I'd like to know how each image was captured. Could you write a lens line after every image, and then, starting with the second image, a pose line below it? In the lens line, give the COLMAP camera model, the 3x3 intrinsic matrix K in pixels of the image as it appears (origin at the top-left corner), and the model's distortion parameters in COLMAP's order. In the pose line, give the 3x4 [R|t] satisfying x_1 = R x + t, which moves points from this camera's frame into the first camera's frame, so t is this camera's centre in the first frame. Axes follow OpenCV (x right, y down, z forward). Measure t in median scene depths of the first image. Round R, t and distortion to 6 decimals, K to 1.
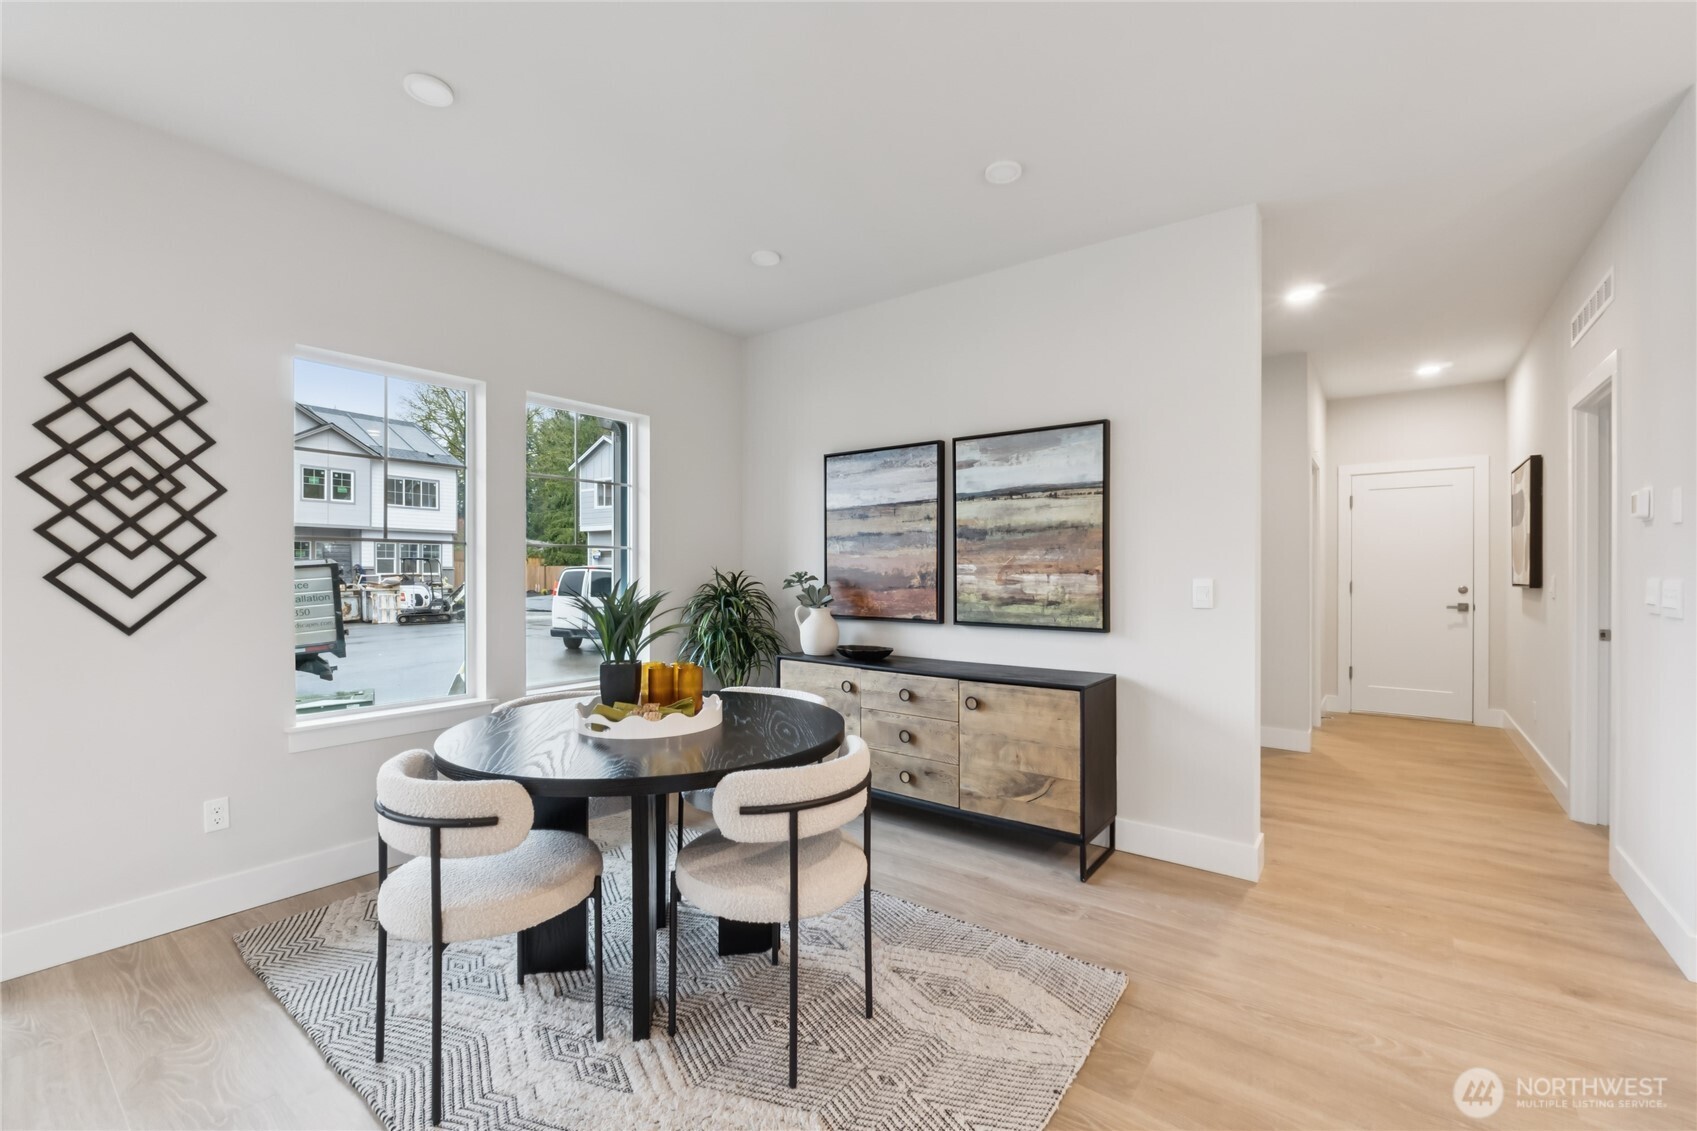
lens RADIAL K [[714.8, 0, 851.9], [0, 714.8, 567.8], [0, 0, 1]] dist [-0.011123, -0.000028]
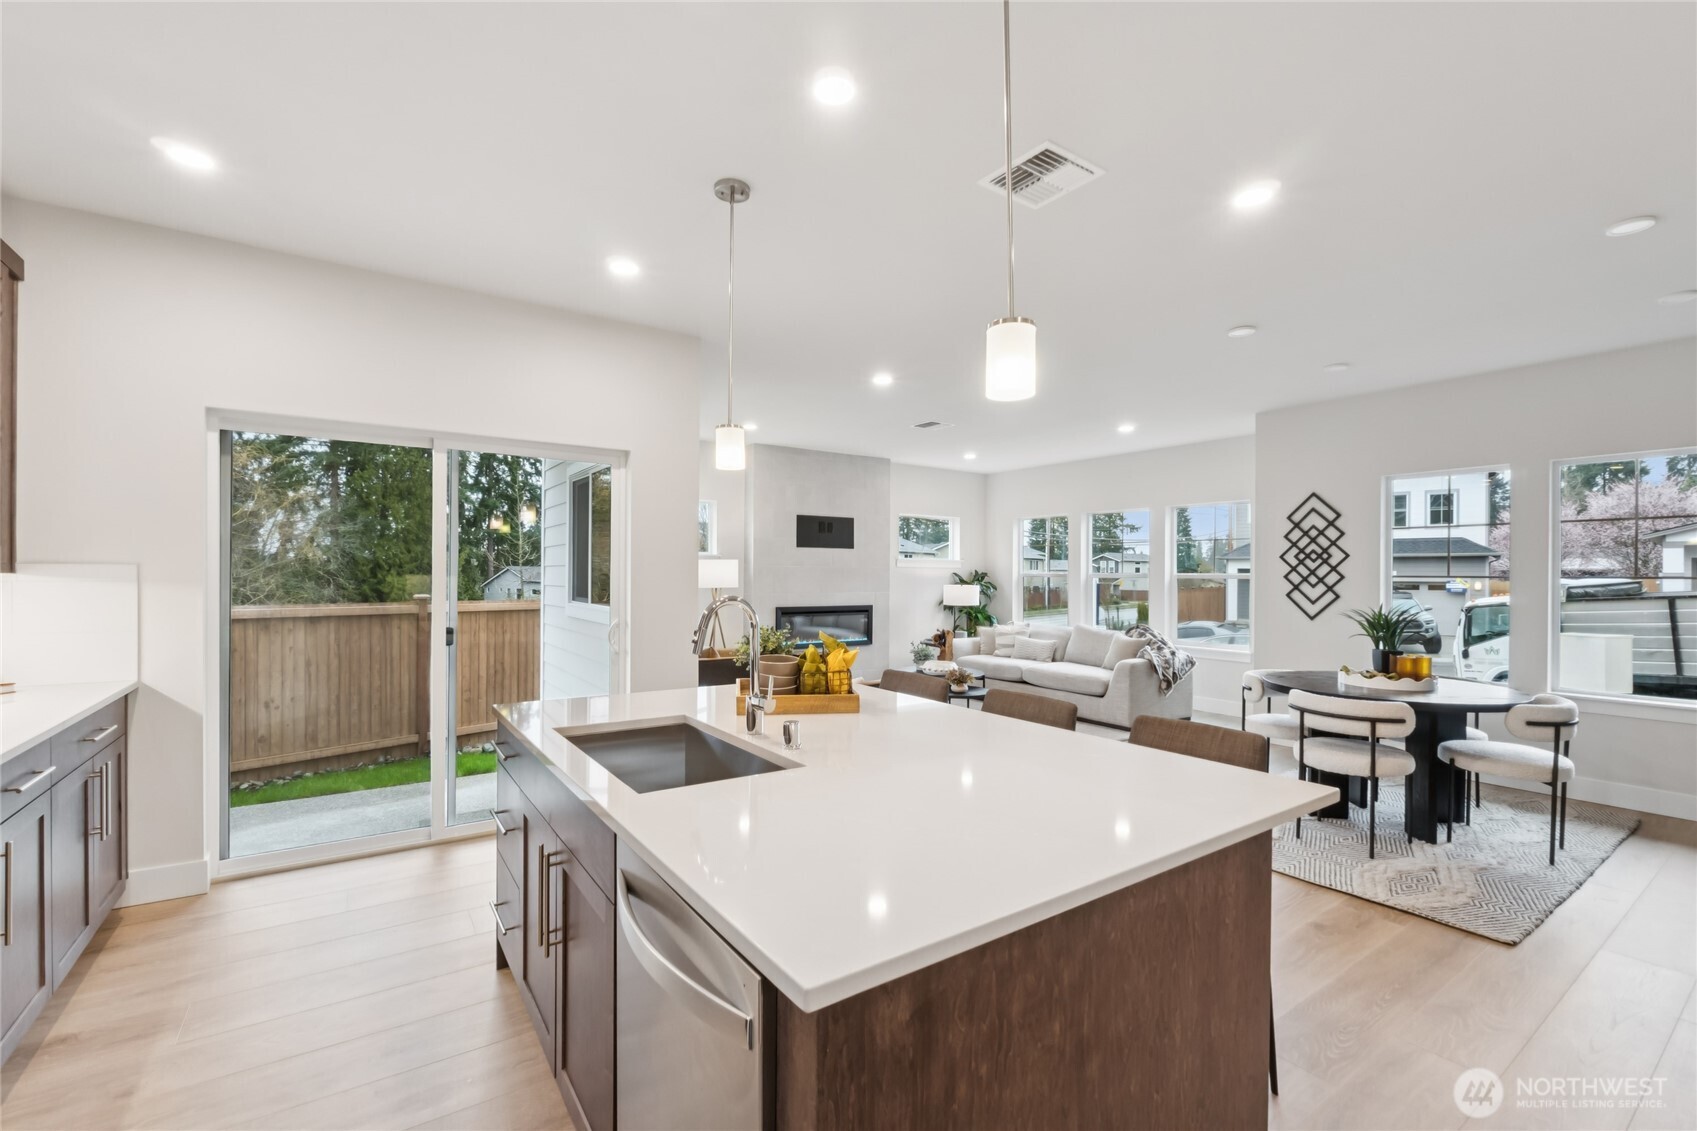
lens RADIAL K [[725.2, 0, 847.9], [0, 725.2, 575.6], [0, 0, 1]] dist [-0.009252, 0.000203]
pose [[-0.313818, -0.000626, -0.949483, 1.716281], [-0.002442, 0.999997, 0.000148, -0.048743], [0.949480, 0.002365, -0.313818, 0.269861]]
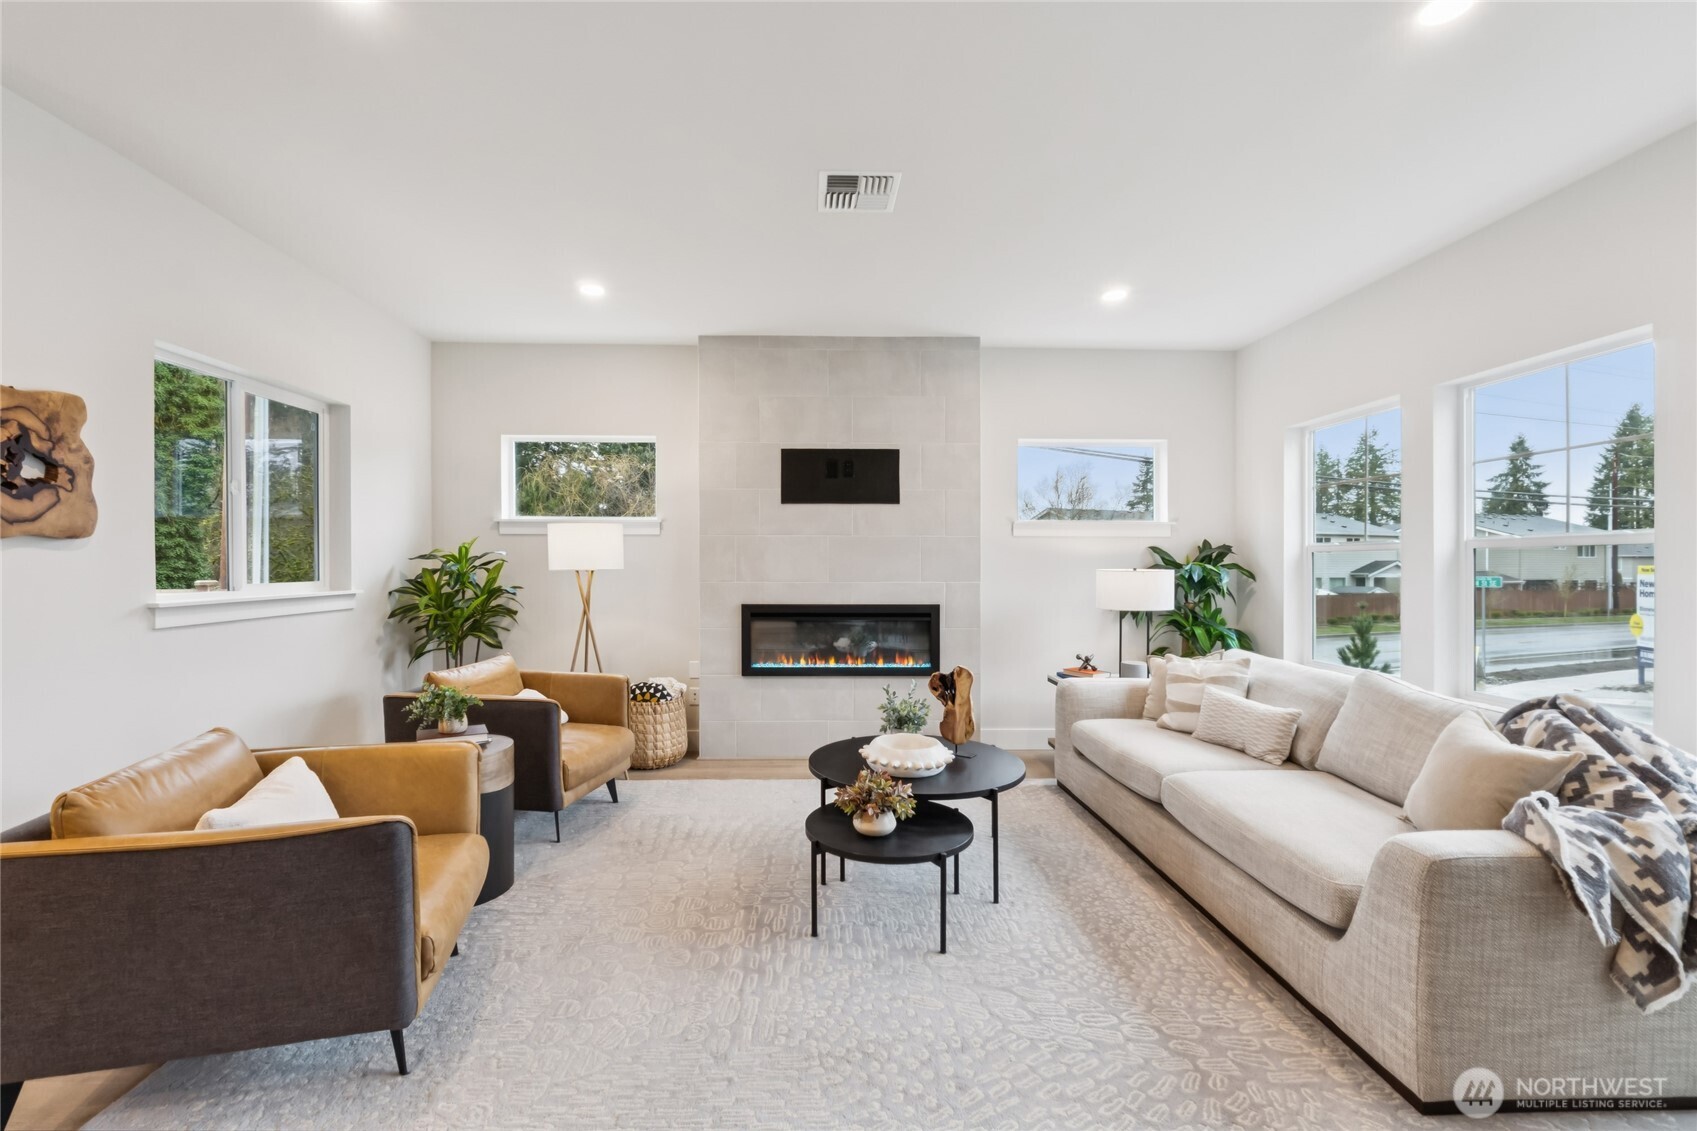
lens RADIAL K [[713.8, 0, 824.3], [0, 713.8, 566.4], [0, 0, 1]] dist [-0.010636, -0.000302]
pose [[-0.786398, -0.000469, -0.617720, -0.232814], [0.000549, 0.999999, -0.001458, -0.006648], [0.617720, -0.001485, -0.786397, 0.590944]]
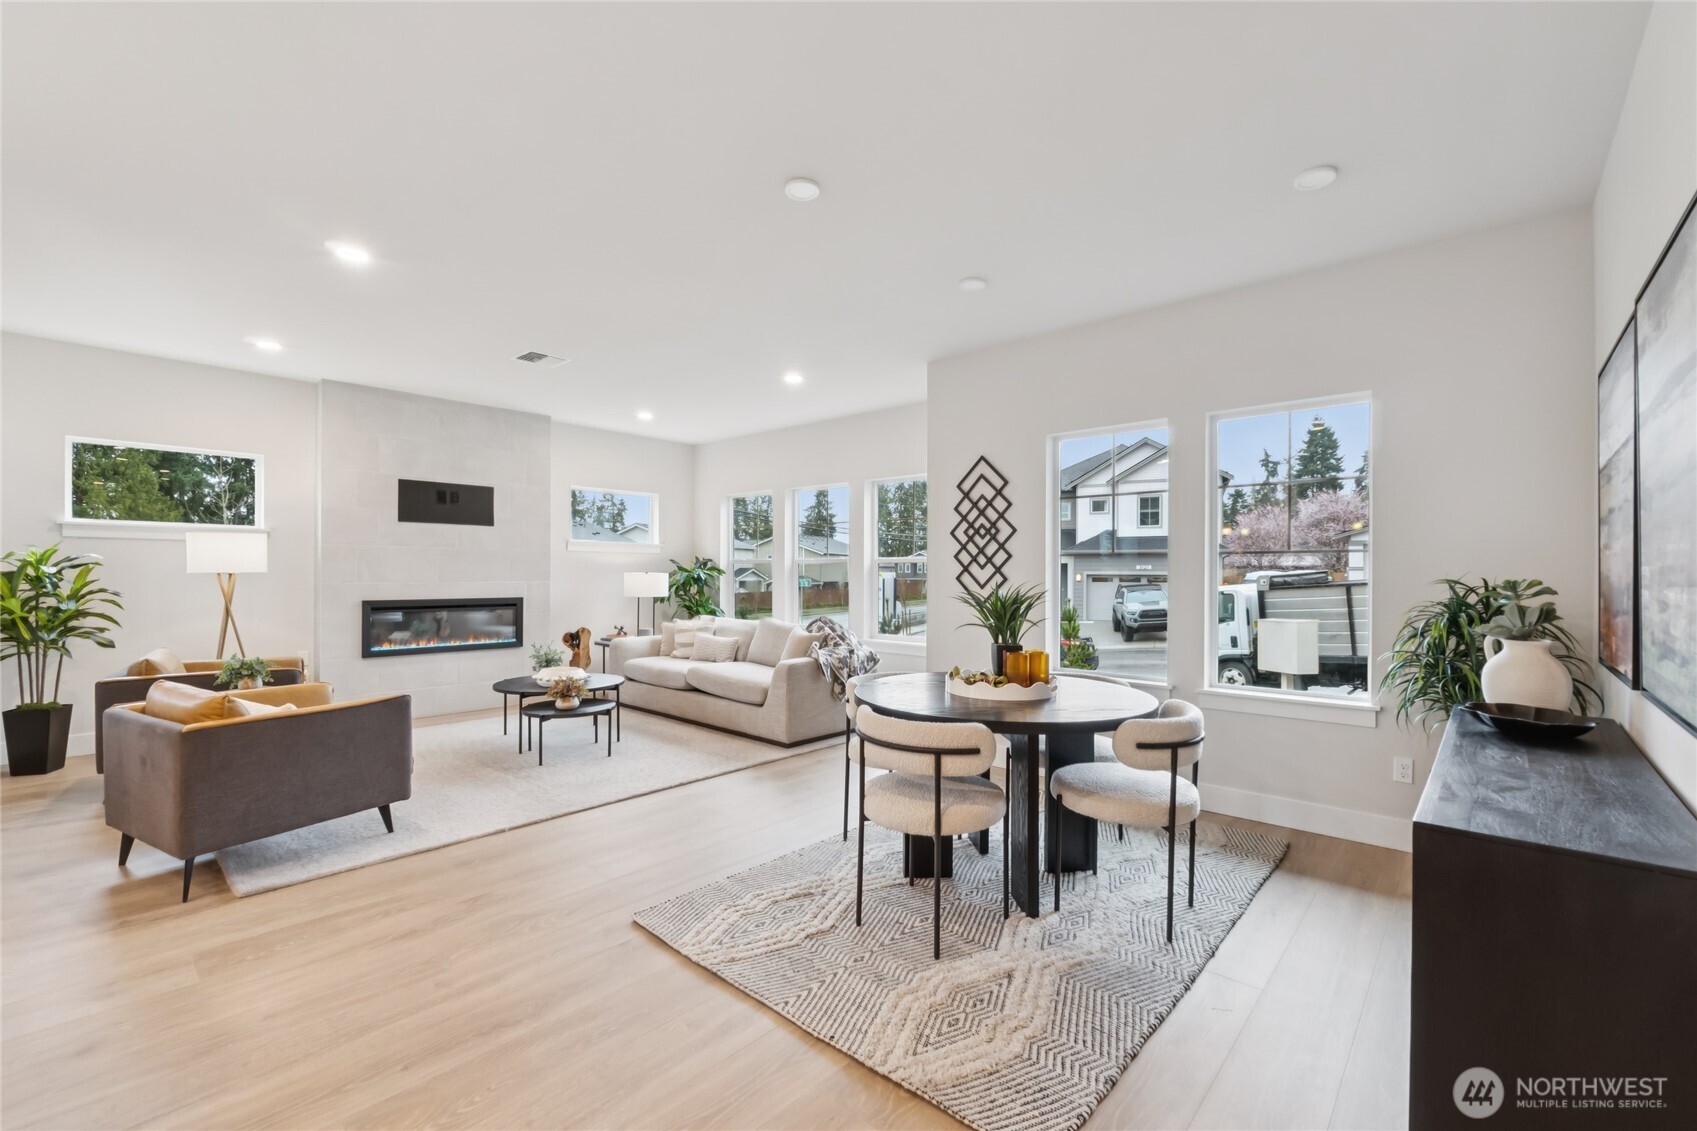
lens RADIAL K [[714.8, 0, 851.9], [0, 714.8, 567.8], [0, 0, 1]] dist [-0.011123, -0.000028]
pose [[-0.084456, -0.007326, -0.996400, 0.982851], [-0.000869, 0.999973, -0.007278, -0.001971], [0.996427, 0.000251, -0.084460, 0.780180]]
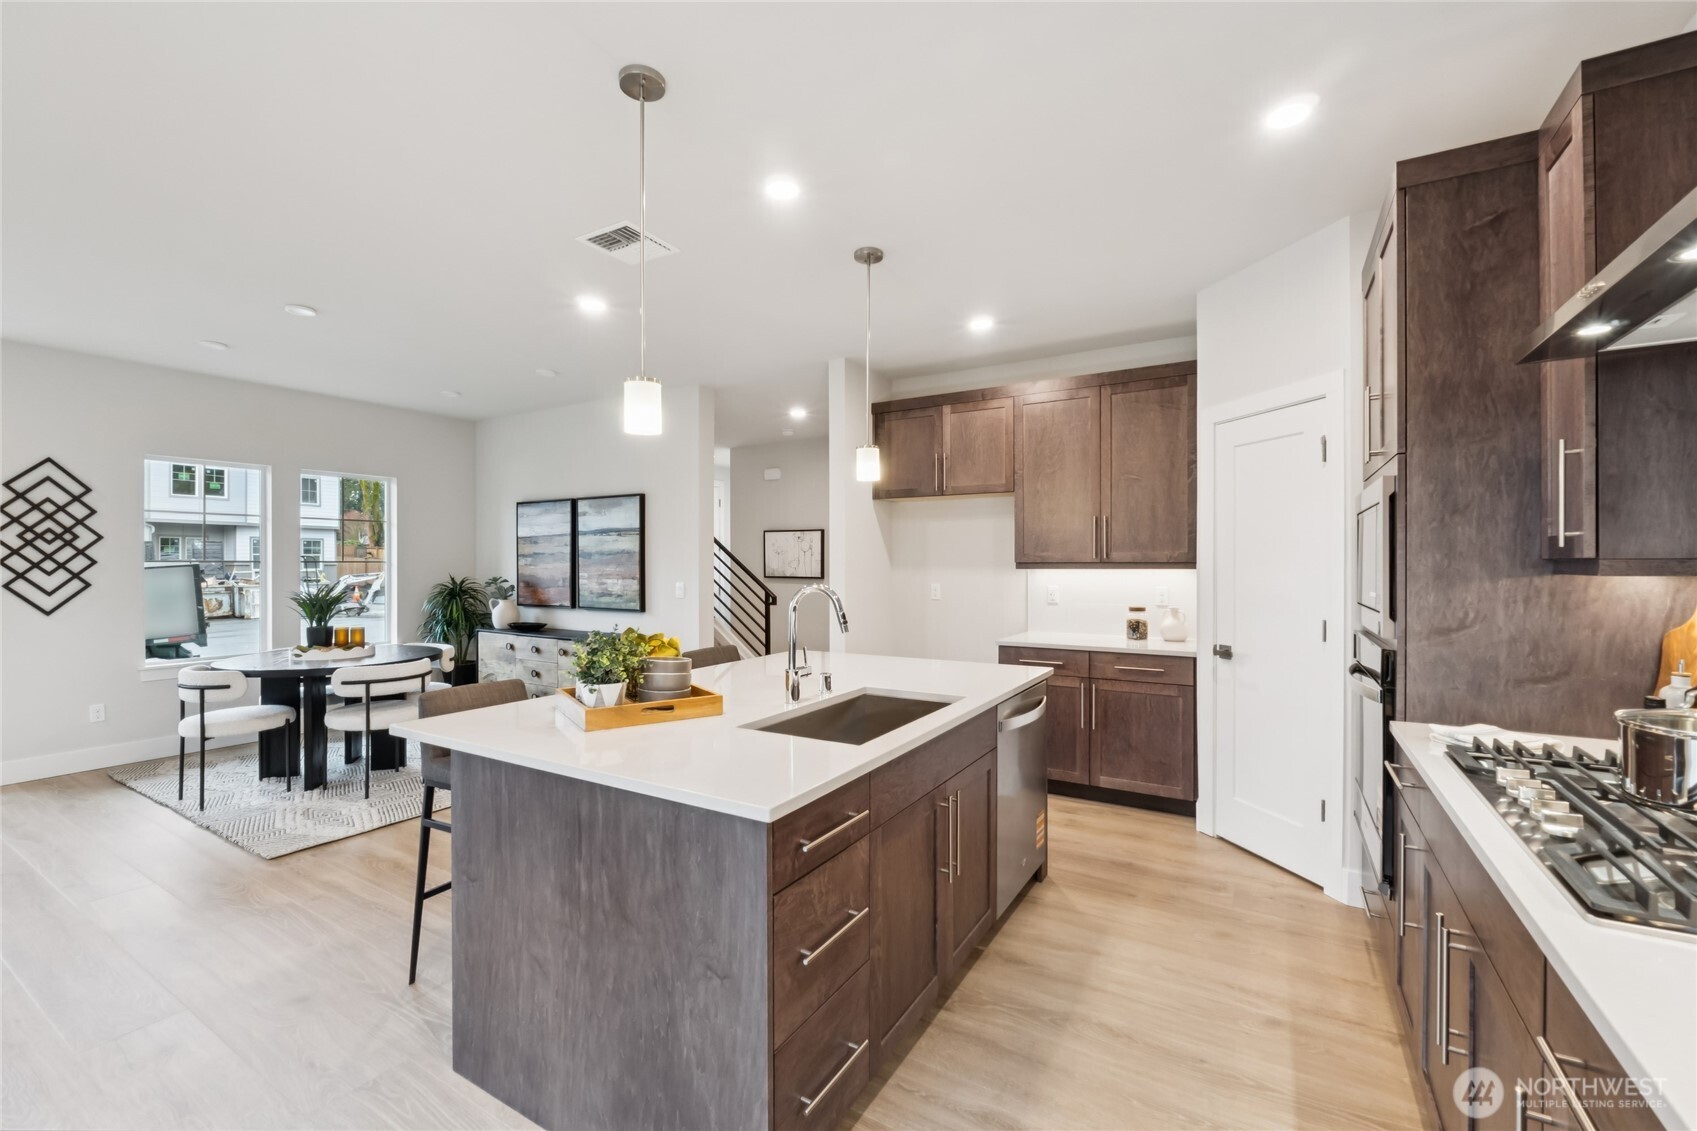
lens RADIAL K [[705.3, 0, 853.3], [0, 705.3, 559.7], [0, 0, 1]] dist [-0.011019, 0.000189]
pose [[0.993703, -0.000989, 0.112045, 0.902281], [0.001140, 0.999999, -0.001282, -0.049443], [-0.112044, 0.001402, 0.993702, -1.077515]]
